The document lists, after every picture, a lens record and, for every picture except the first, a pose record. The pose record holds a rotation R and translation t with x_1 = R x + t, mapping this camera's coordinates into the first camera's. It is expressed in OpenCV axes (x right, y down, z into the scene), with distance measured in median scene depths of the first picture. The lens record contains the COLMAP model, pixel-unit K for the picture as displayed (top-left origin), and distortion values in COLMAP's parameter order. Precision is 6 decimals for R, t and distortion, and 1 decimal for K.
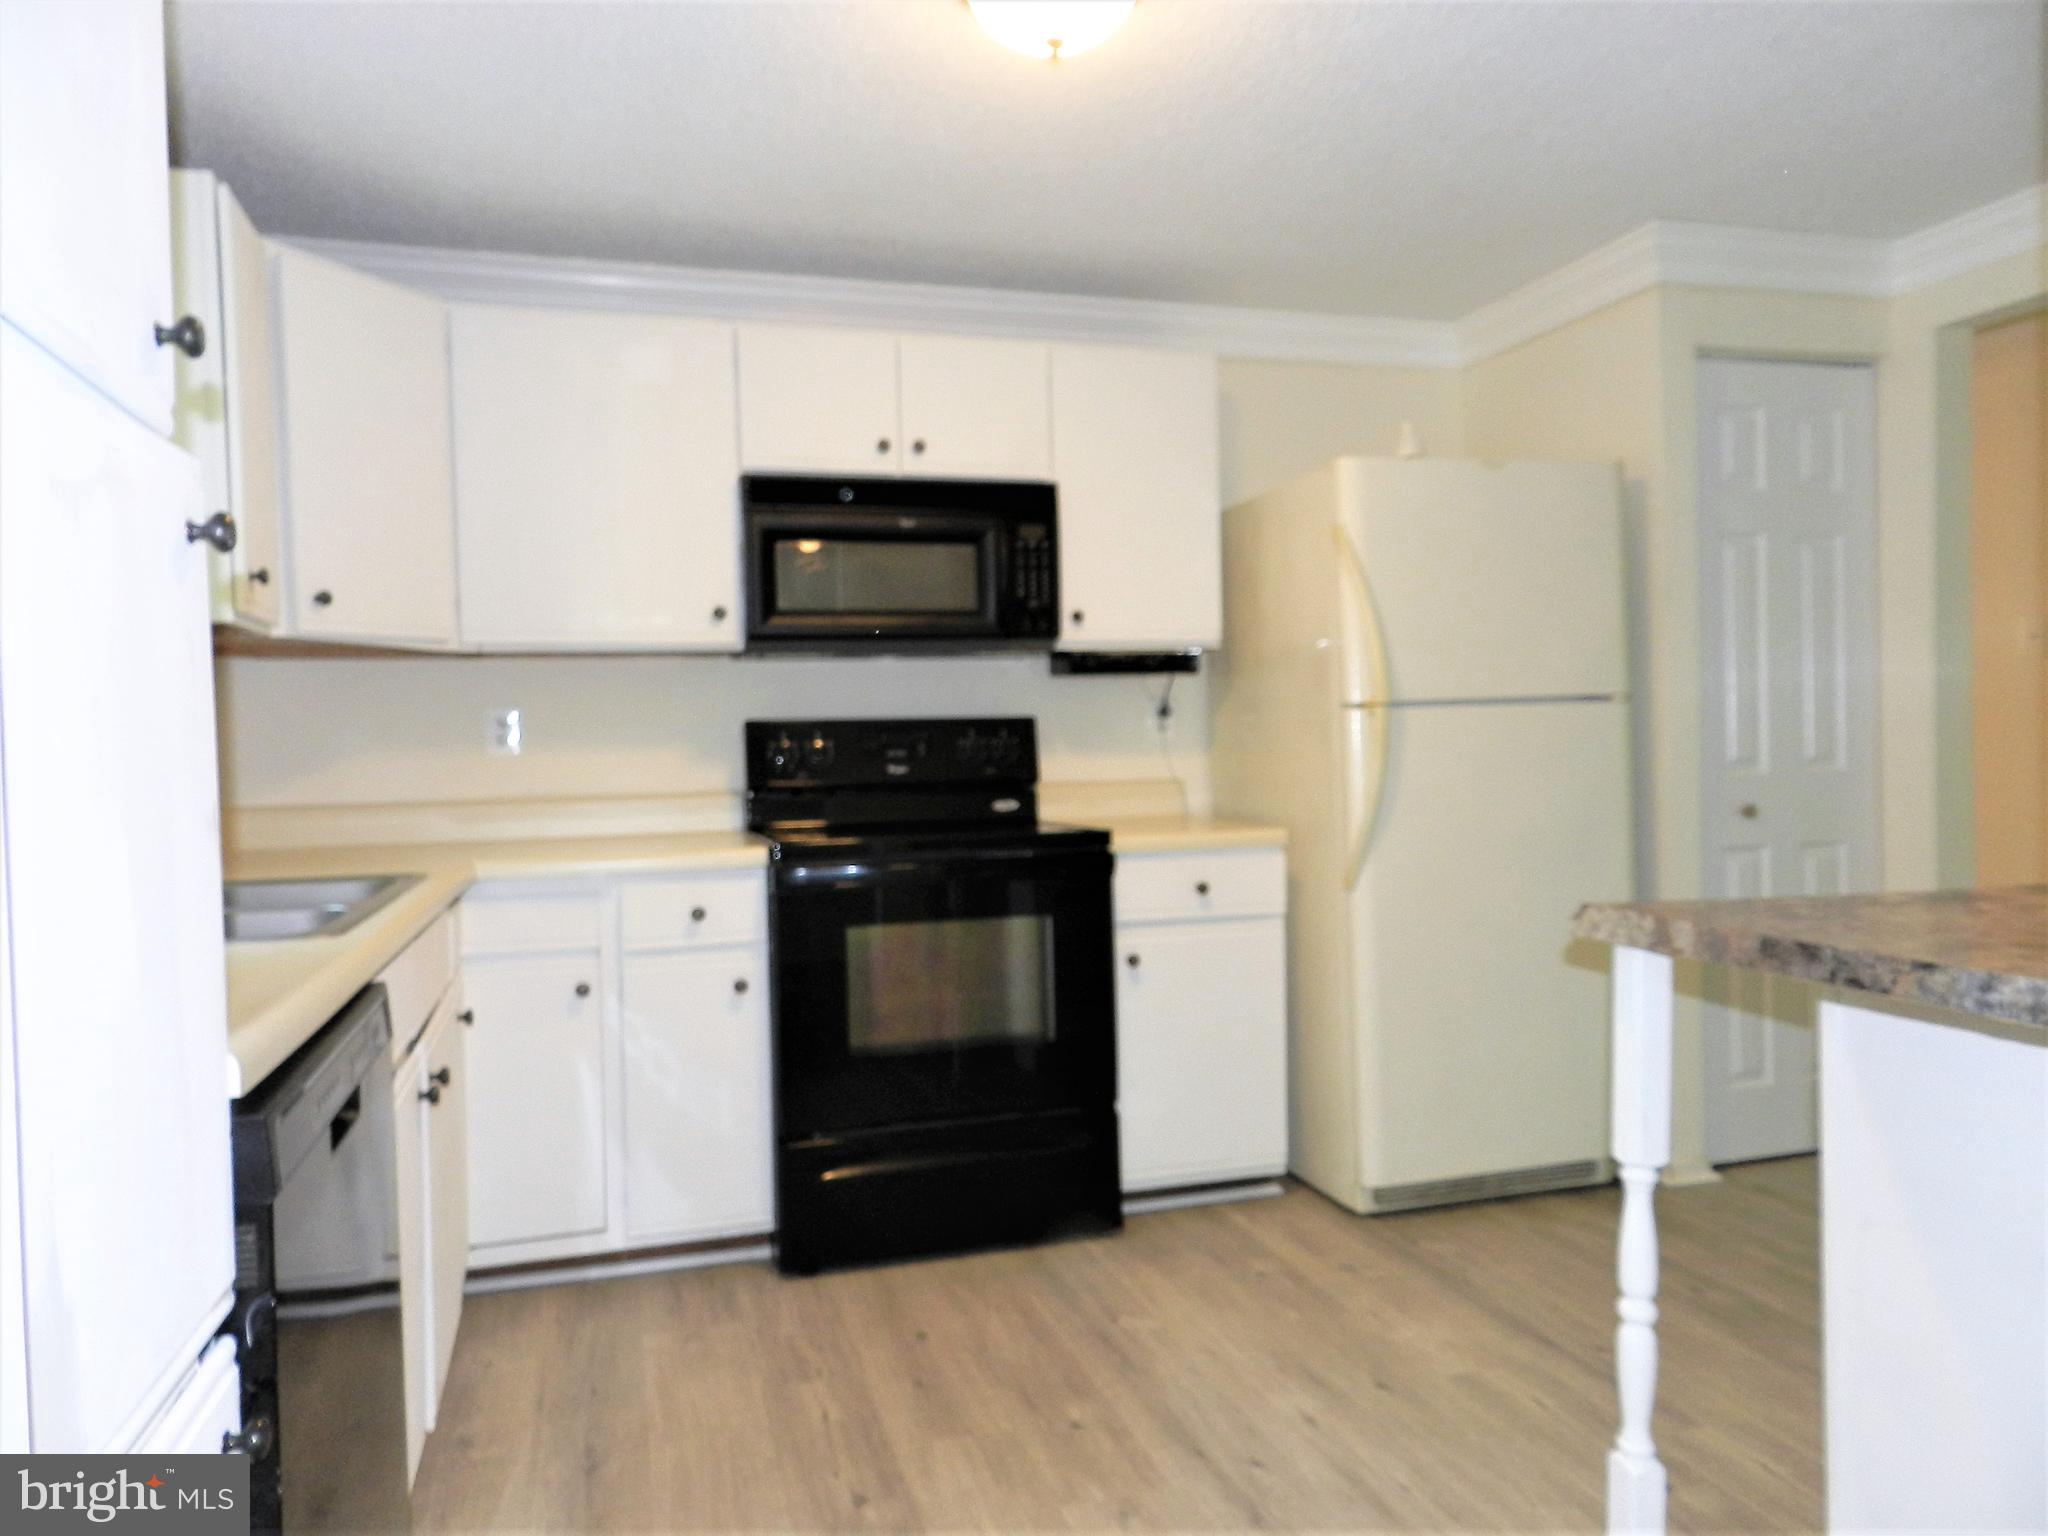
lens RADIAL K [[1394.9, 0, 1024.3], [0, 1394.9, 772.2], [0, 0, 1]] dist [0.026528, -0.005021]
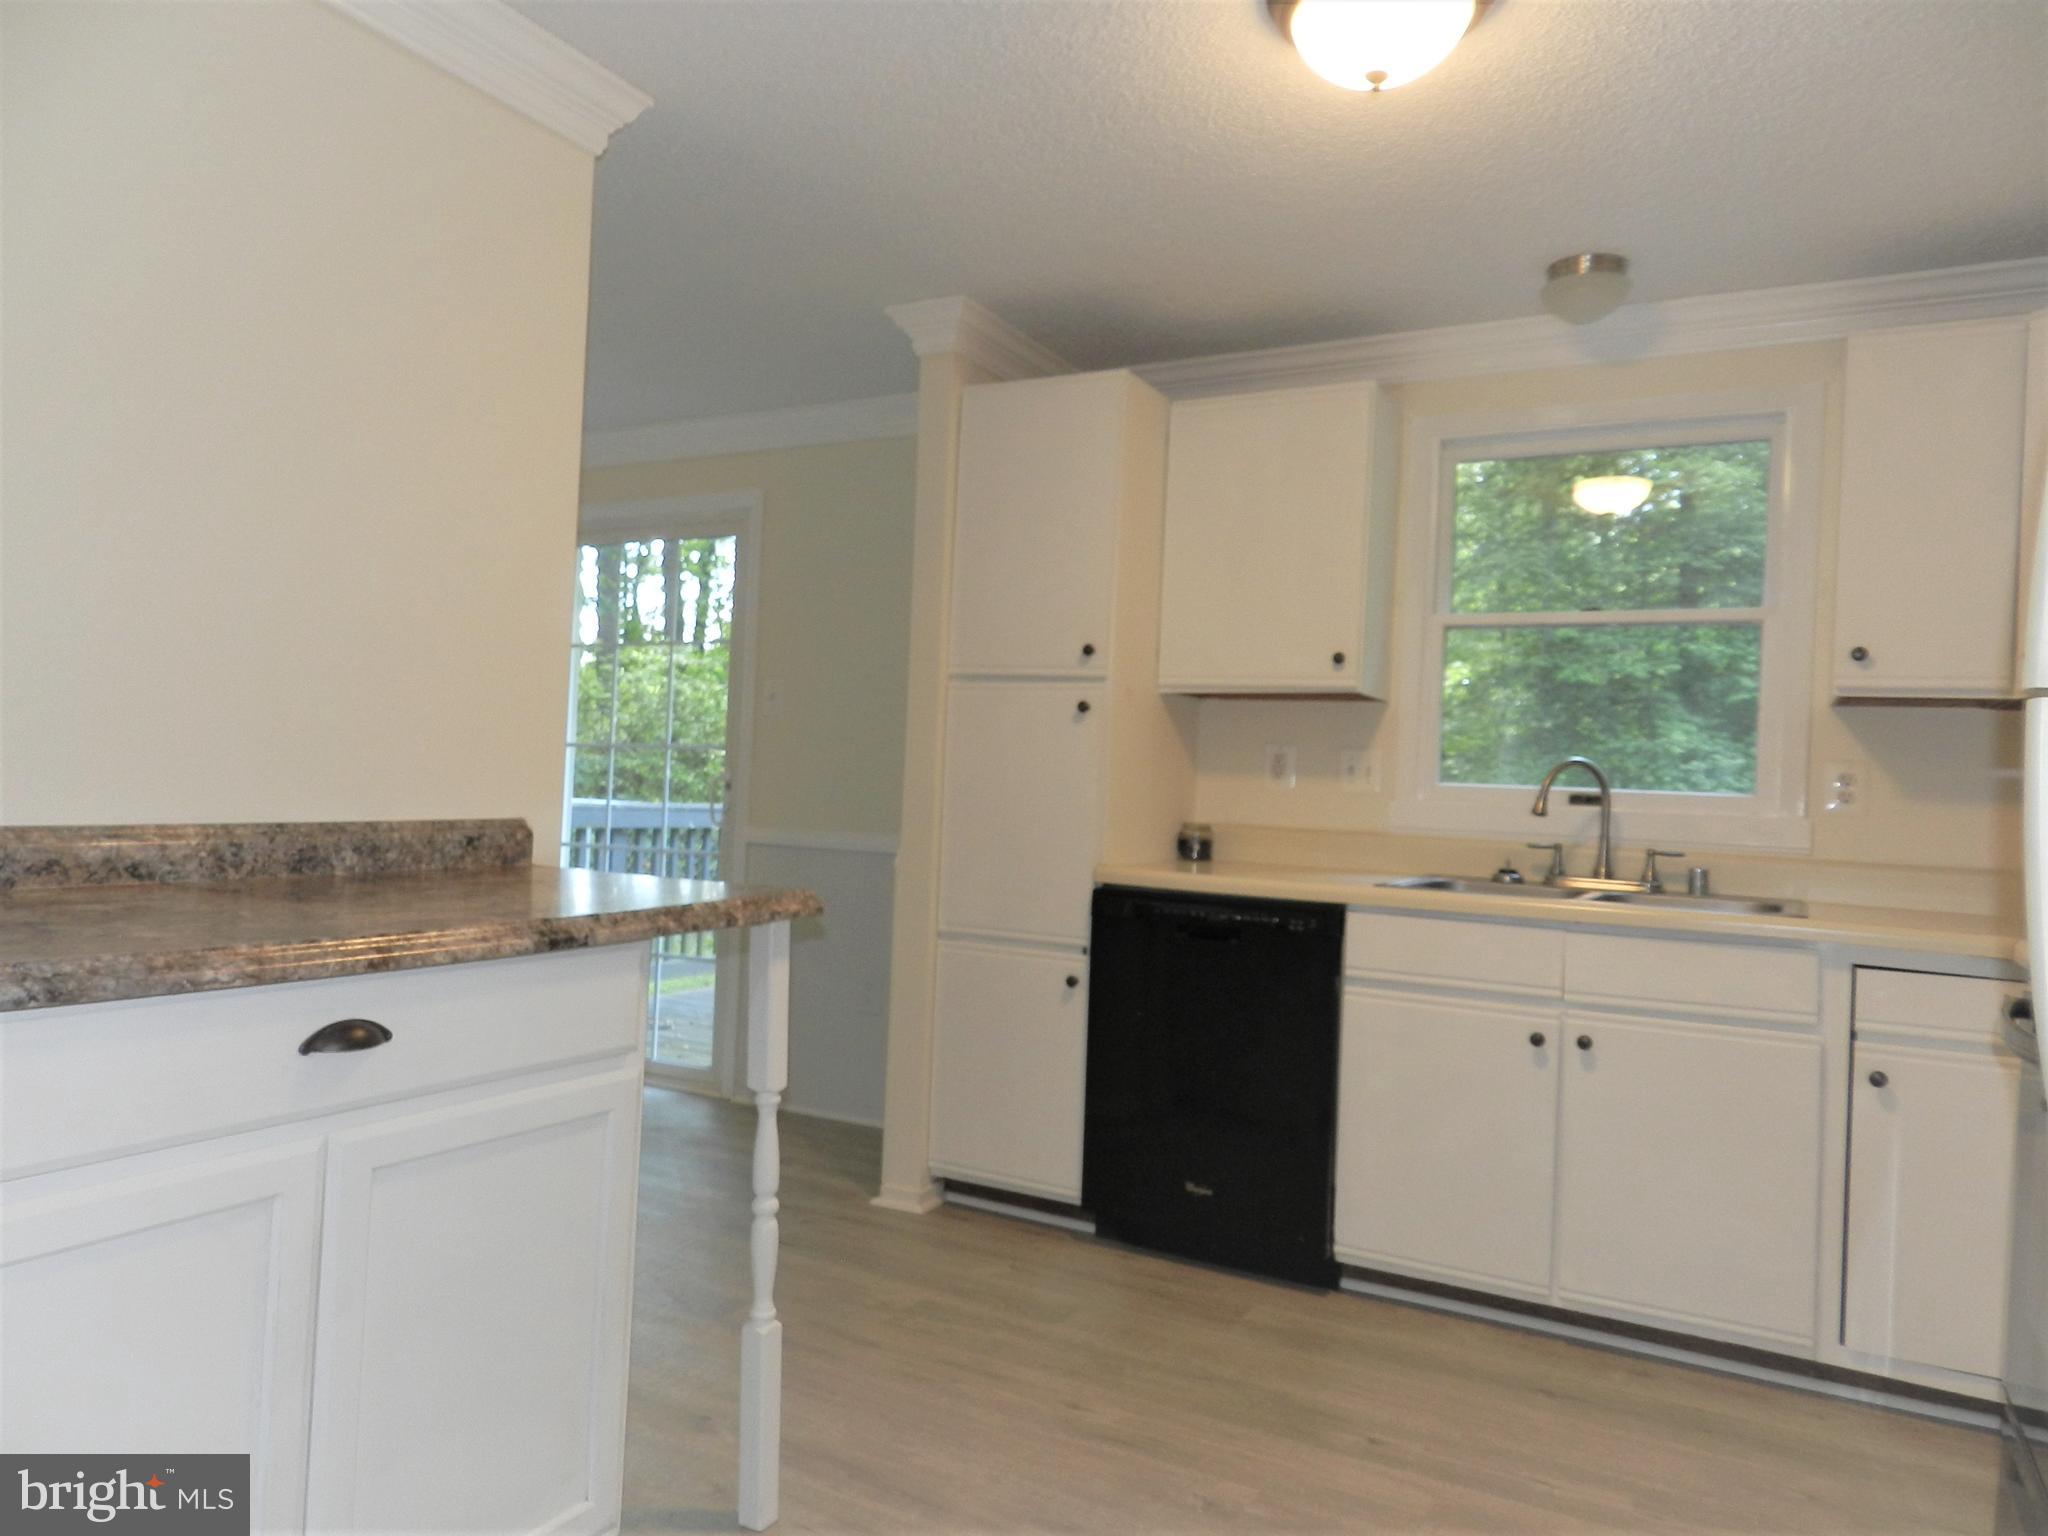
lens RADIAL K [[1394.9, 0, 1024.3], [0, 1394.9, 772.2], [0, 0, 1]] dist [0.026528, -0.005021]
pose [[-0.709375, -0.012835, -0.704714, 0.638585], [-0.045496, 0.998583, 0.027610, -0.034757], [0.703361, 0.051648, -0.708954, 1.117989]]
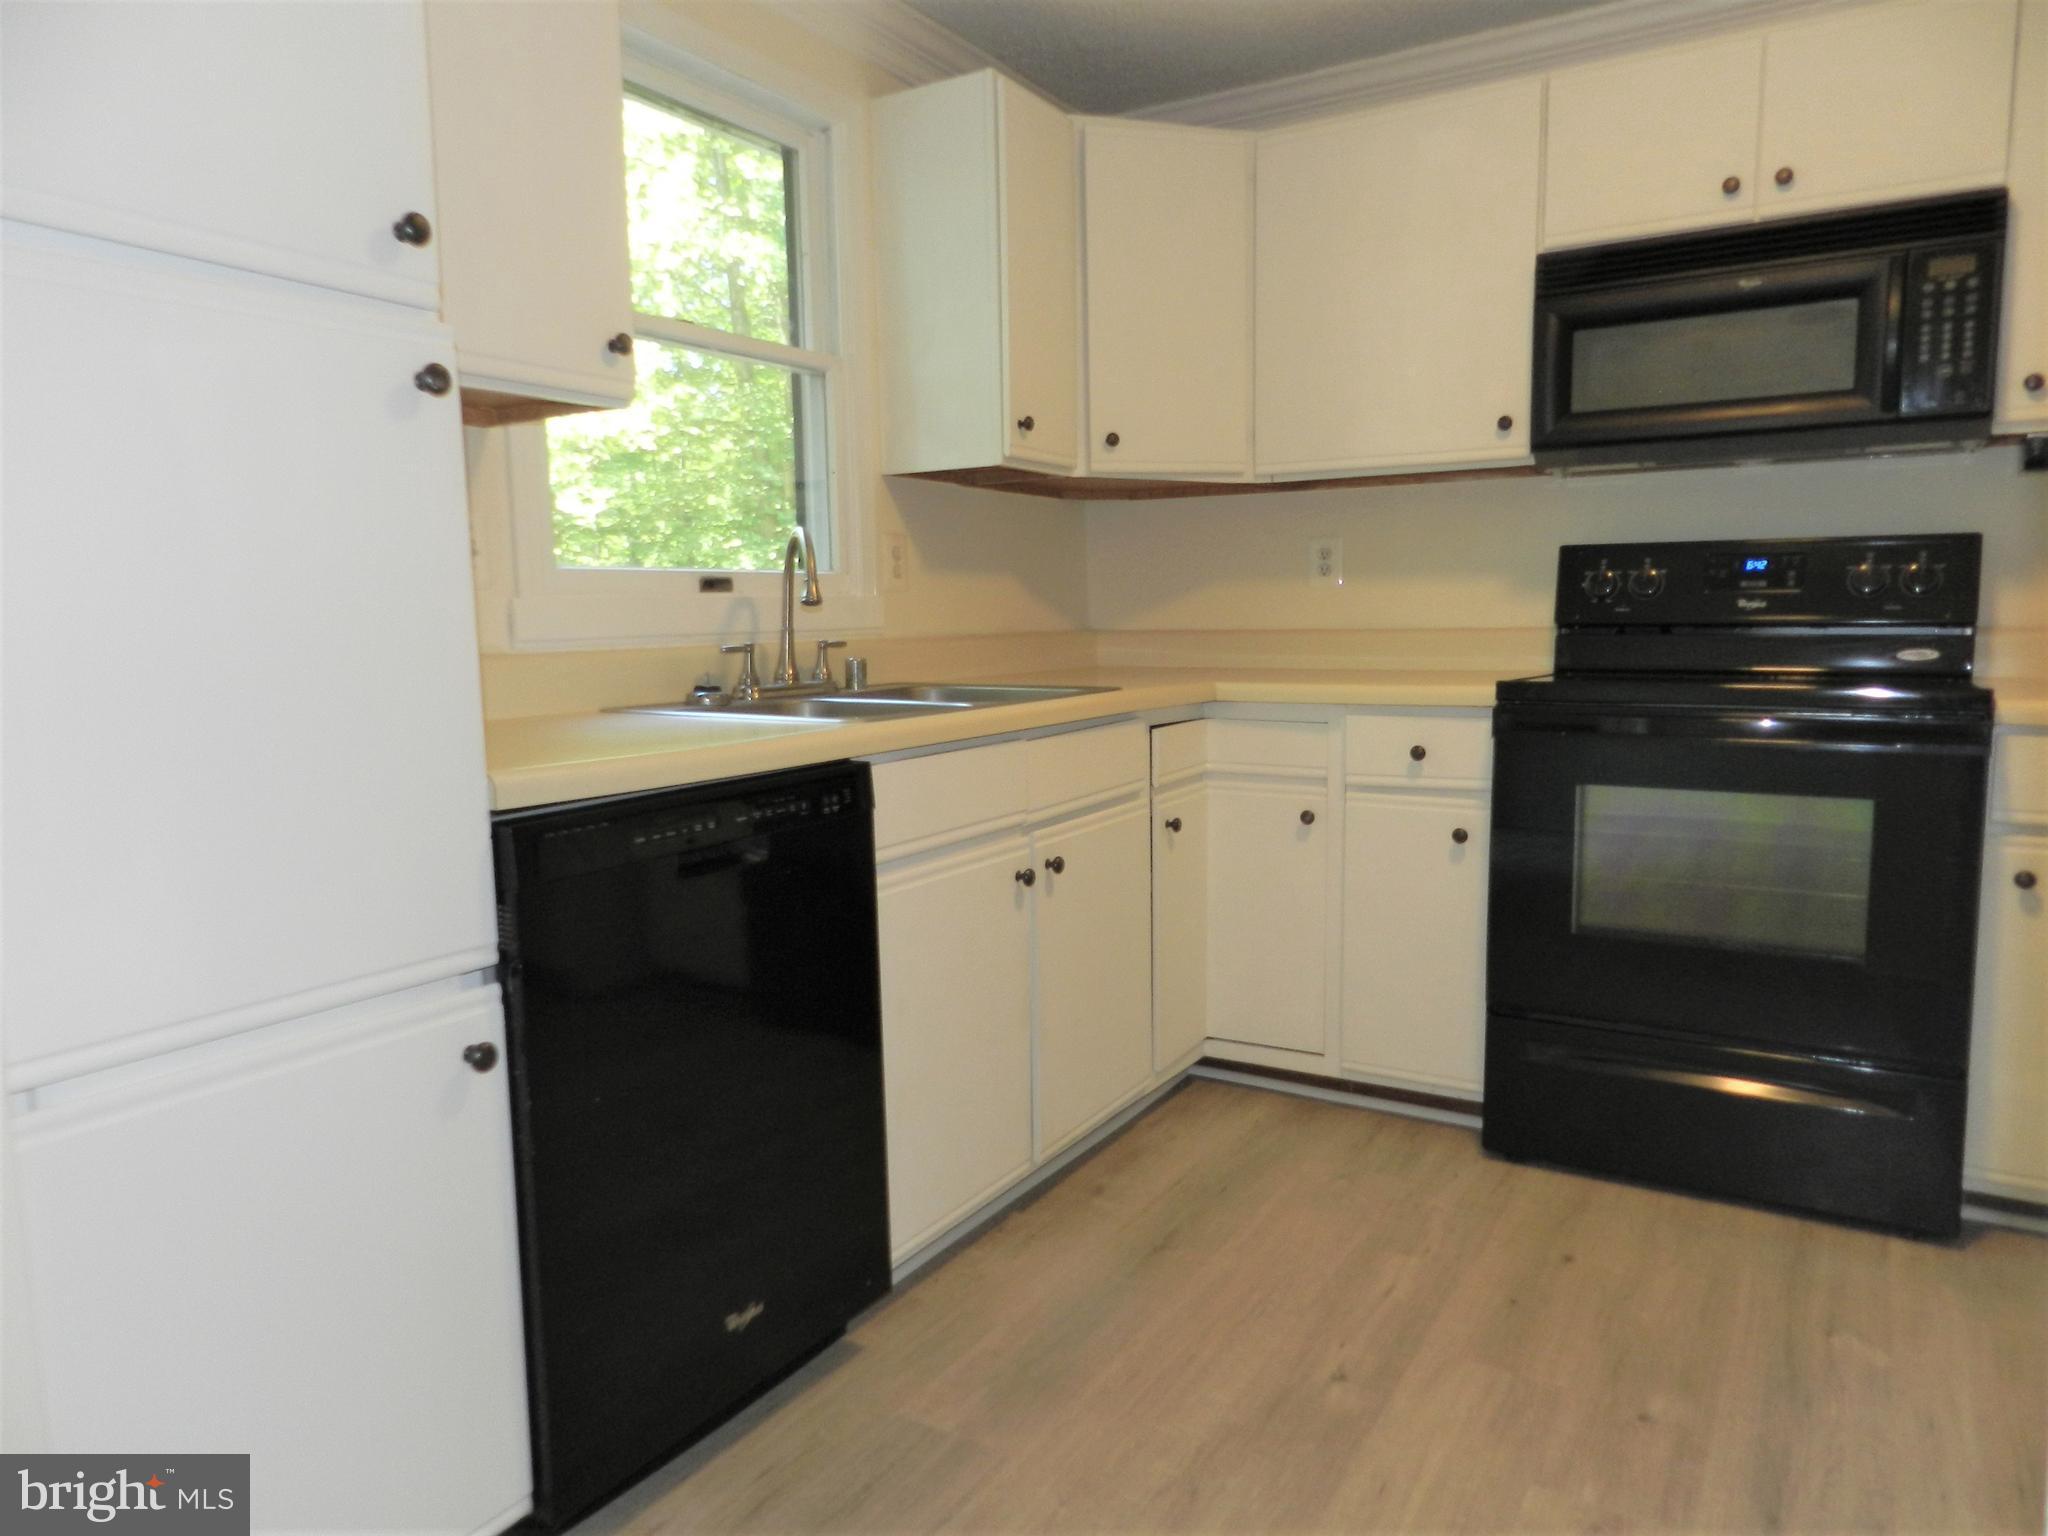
lens RADIAL K [[1394.9, 0, 1024.3], [0, 1394.9, 772.2], [0, 0, 1]] dist [0.026528, -0.005021]
pose [[0.674933, 0.098605, -0.731261, 0.270136], [-0.020148, 0.993124, 0.115319, 0.011251], [0.737604, -0.063099, 0.672279, 0.171632]]
